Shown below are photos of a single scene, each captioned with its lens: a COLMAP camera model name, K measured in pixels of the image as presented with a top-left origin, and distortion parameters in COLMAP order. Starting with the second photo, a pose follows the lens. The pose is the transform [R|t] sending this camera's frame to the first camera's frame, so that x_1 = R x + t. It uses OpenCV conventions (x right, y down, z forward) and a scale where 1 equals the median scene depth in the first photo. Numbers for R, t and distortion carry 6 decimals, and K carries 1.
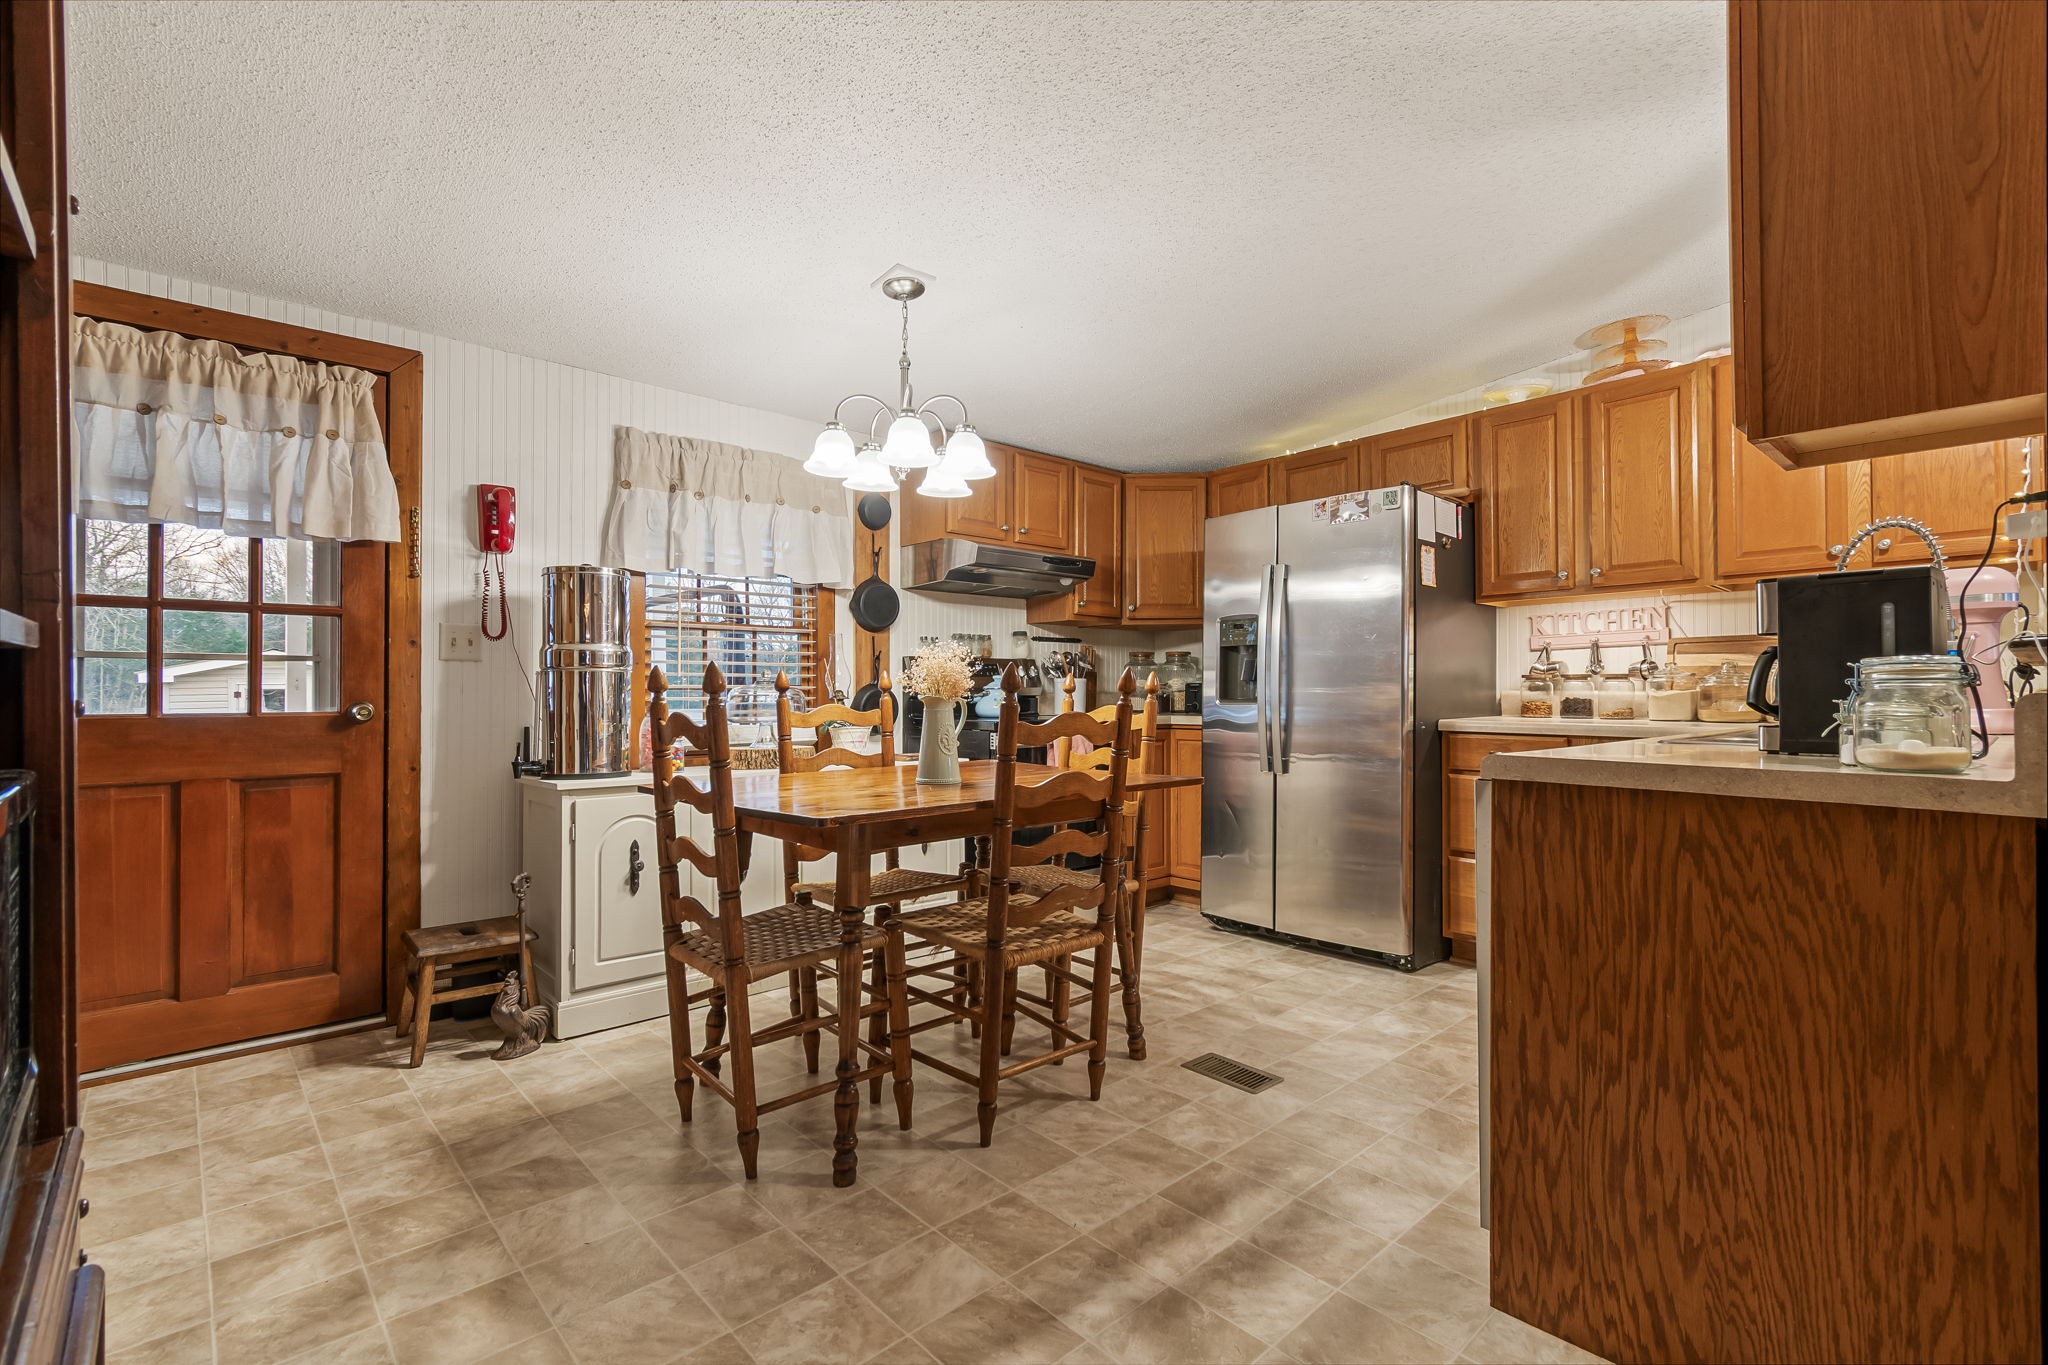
lens RADIAL K [[915.8, 0, 1025.3], [0, 915.8, 687.6], [0, 0, 1]] dist [-0.000040, -0.000549]
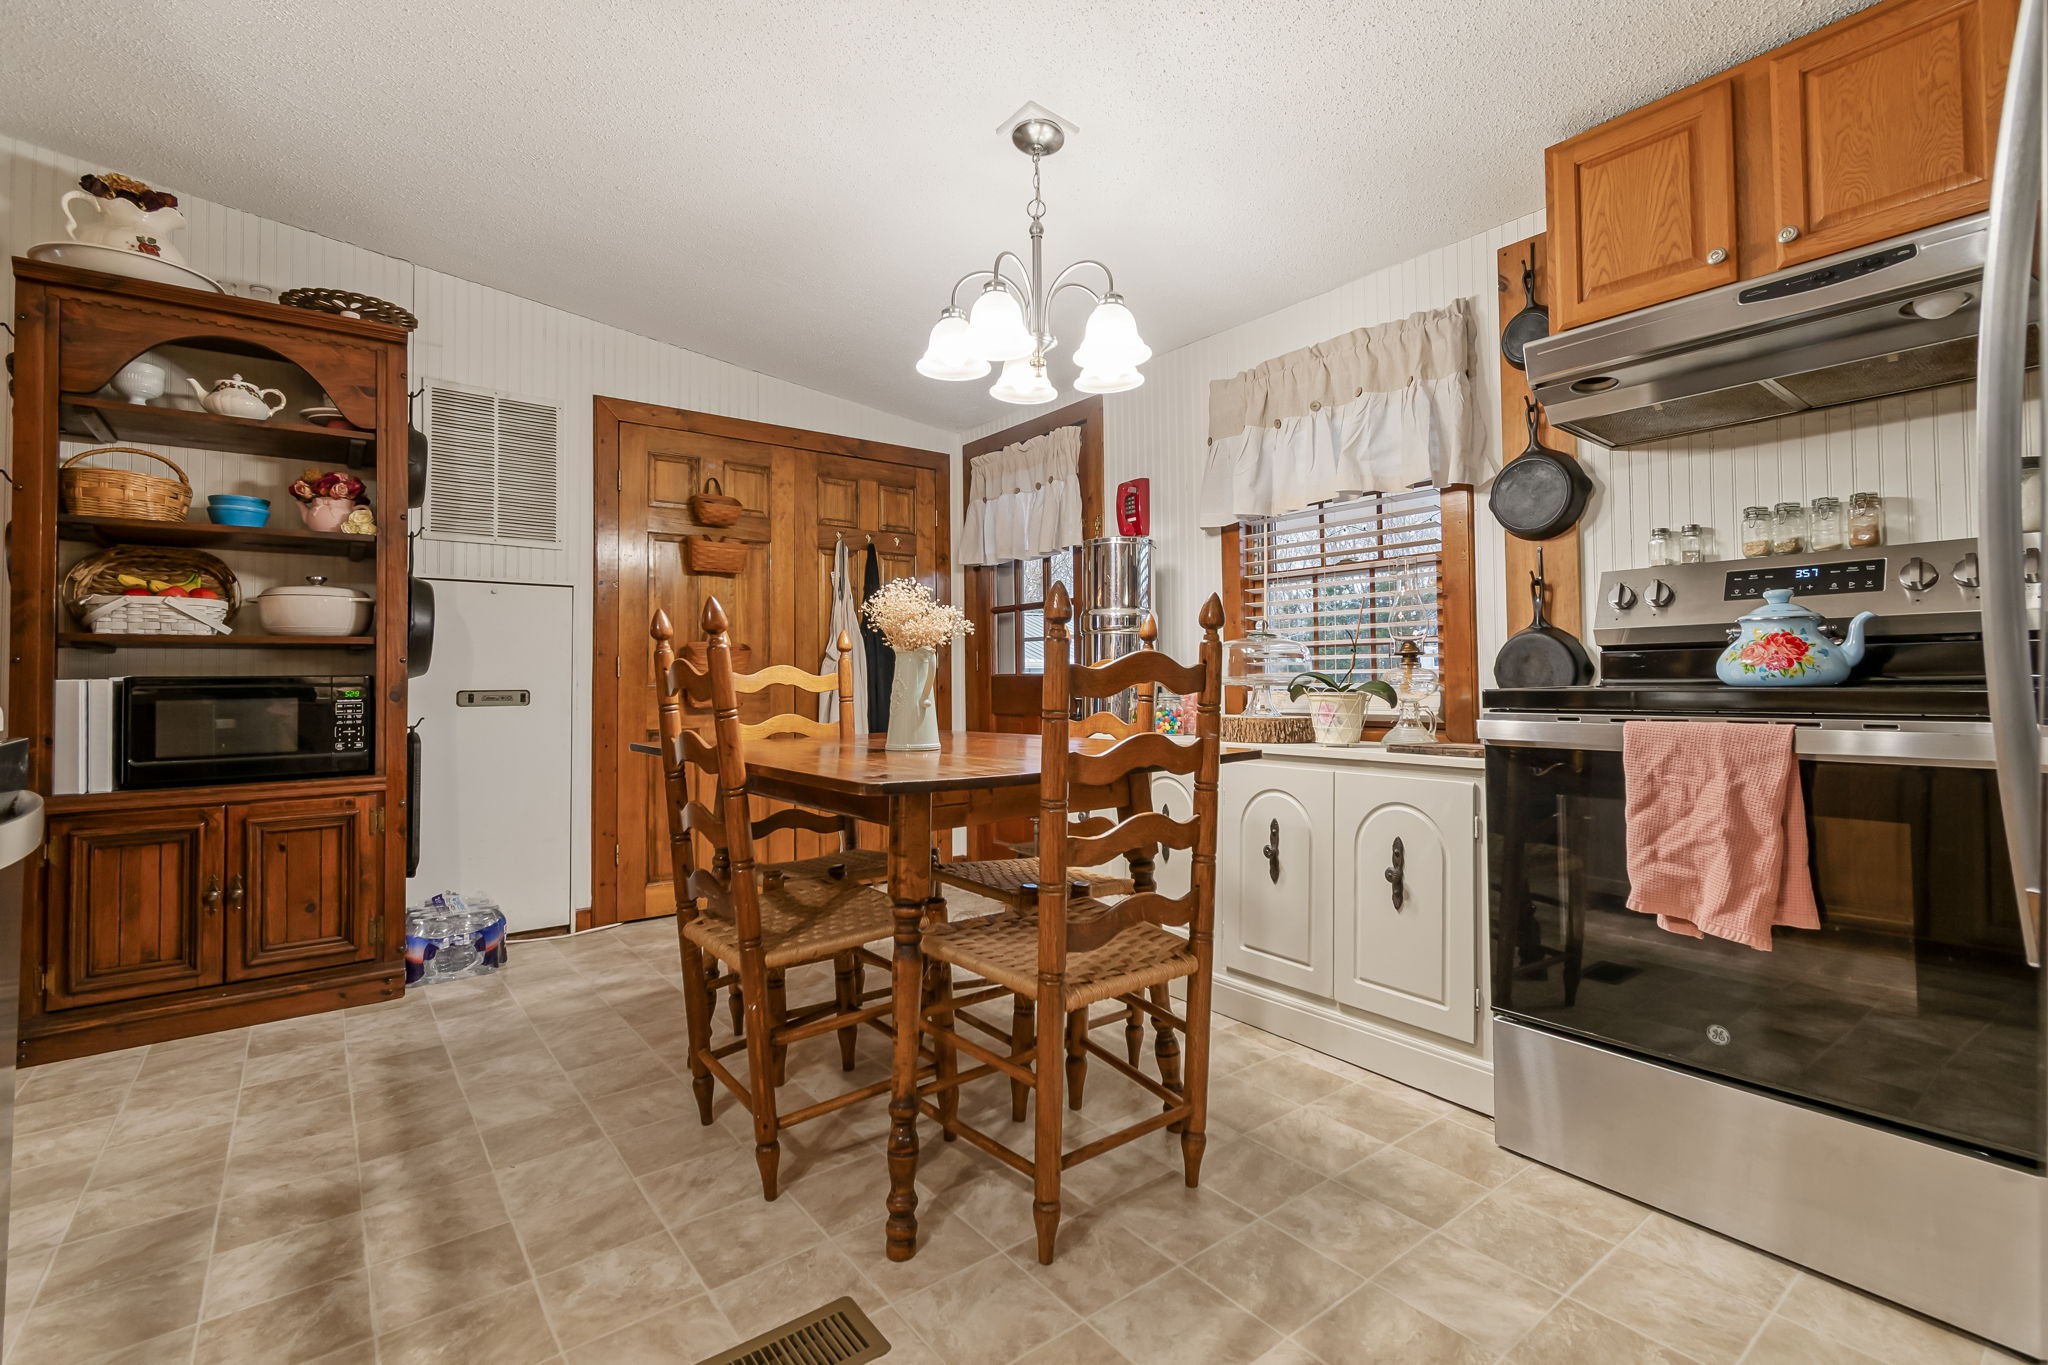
lens RADIAL K [[911.0, 0, 1028.5], [0, 911.0, 659.6], [0, 0, 1]] dist [-0.000477, -0.001280]
pose [[-0.070255, -0.020918, -0.997310, 0.813511], [0.013338, 0.999671, -0.021907, 0.046856], [0.997440, -0.014841, -0.069953, 1.306467]]
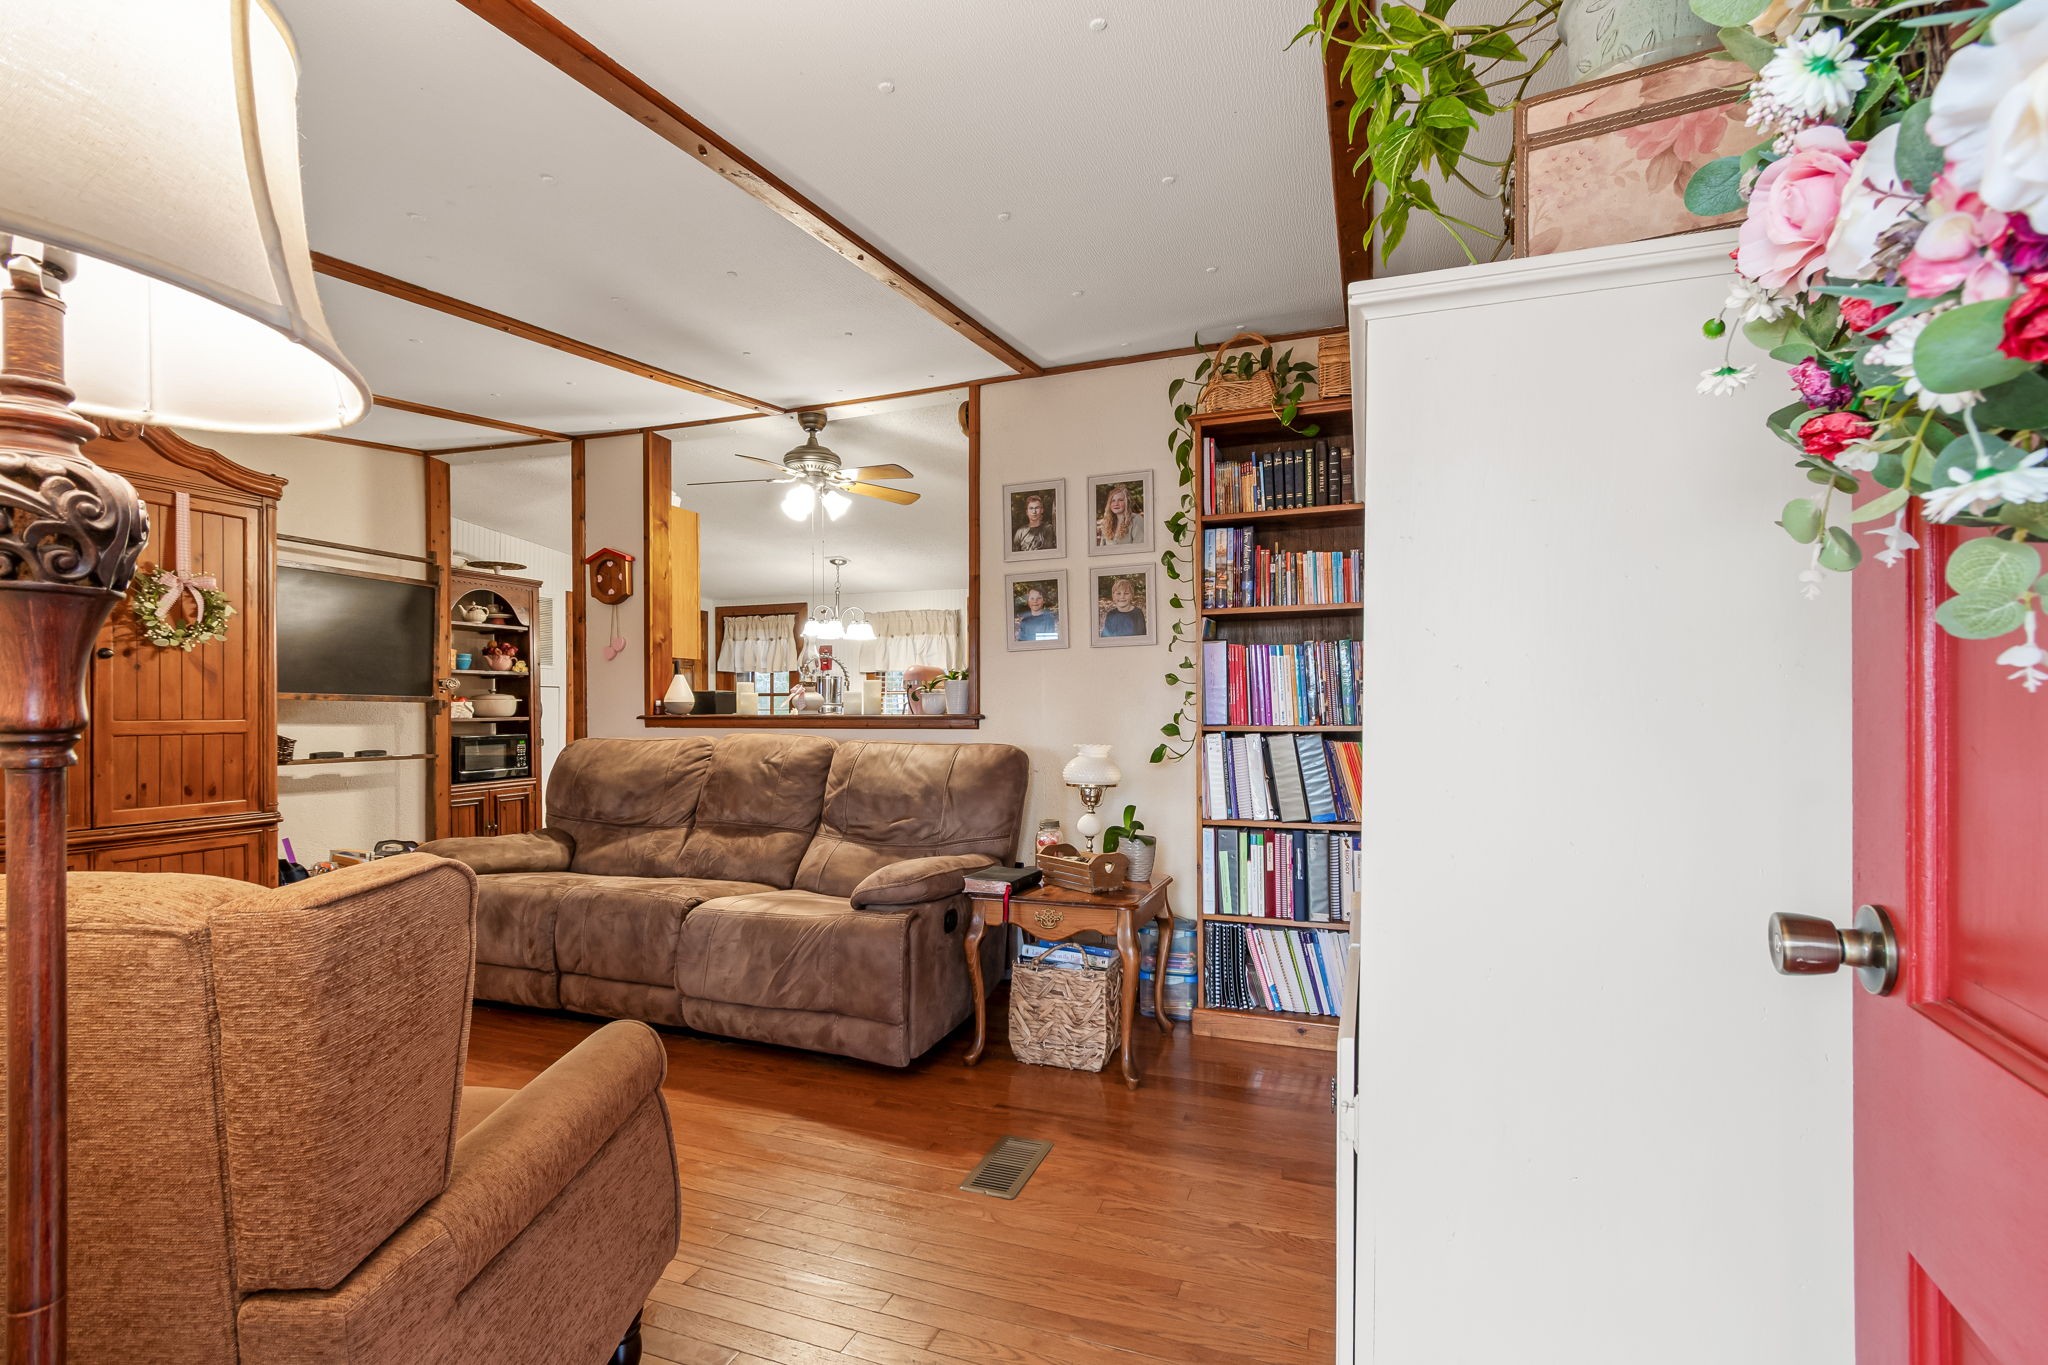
lens RADIAL K [[915.8, 0, 1024.4], [0, 915.8, 711.5], [0, 0, 1]] dist [-0.000526, -0.000163]
pose [[0.463584, 0.001749, -0.886051, 2.889523], [0.006119, 0.999968, 0.005175, -0.050669], [0.886032, -0.007820, 0.463559, 0.369589]]
